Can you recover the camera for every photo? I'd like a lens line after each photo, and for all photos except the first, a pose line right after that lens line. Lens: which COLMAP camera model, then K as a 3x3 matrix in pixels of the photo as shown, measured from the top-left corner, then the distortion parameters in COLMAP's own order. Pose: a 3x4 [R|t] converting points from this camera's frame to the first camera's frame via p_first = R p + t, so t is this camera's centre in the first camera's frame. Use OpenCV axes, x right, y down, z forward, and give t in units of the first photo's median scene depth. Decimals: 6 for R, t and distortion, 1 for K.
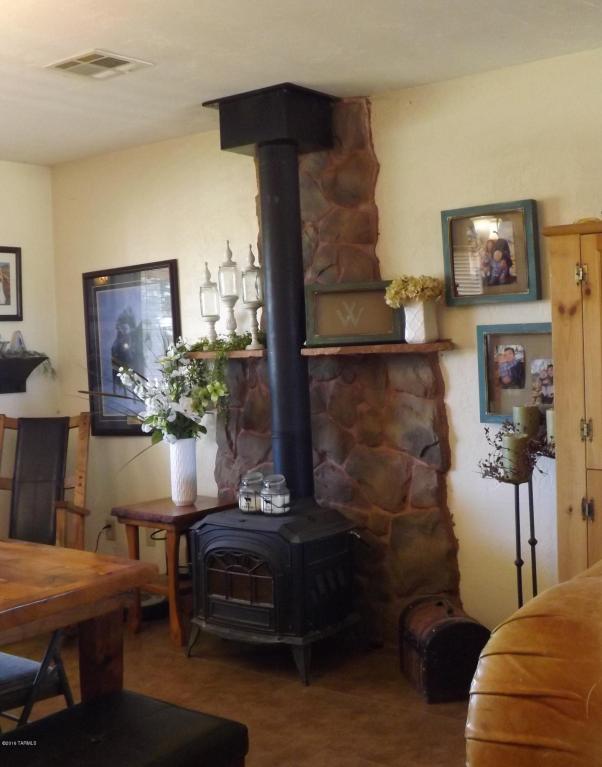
lens RADIAL K [[951.7, 0, 300.3], [0, 951.7, 355.3], [0, 0, 1]] dist [-0.081132, -0.030645]
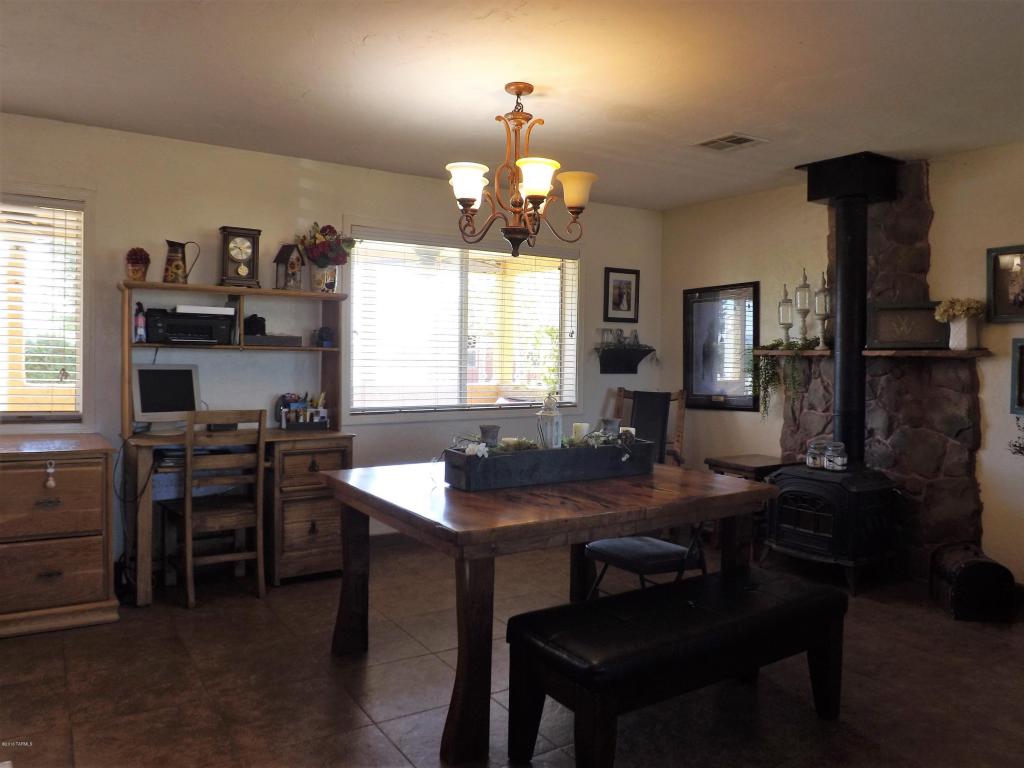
lens RADIAL K [[772.5, 0, 517.1], [0, 772.5, 383.4], [0, 0, 1]] dist [-0.058673, -0.000268]
pose [[0.941730, 0.060577, -0.330871, -0.098765], [-0.050333, 0.997953, 0.039451, 0.021656], [0.332584, -0.020498, 0.942851, -0.177630]]
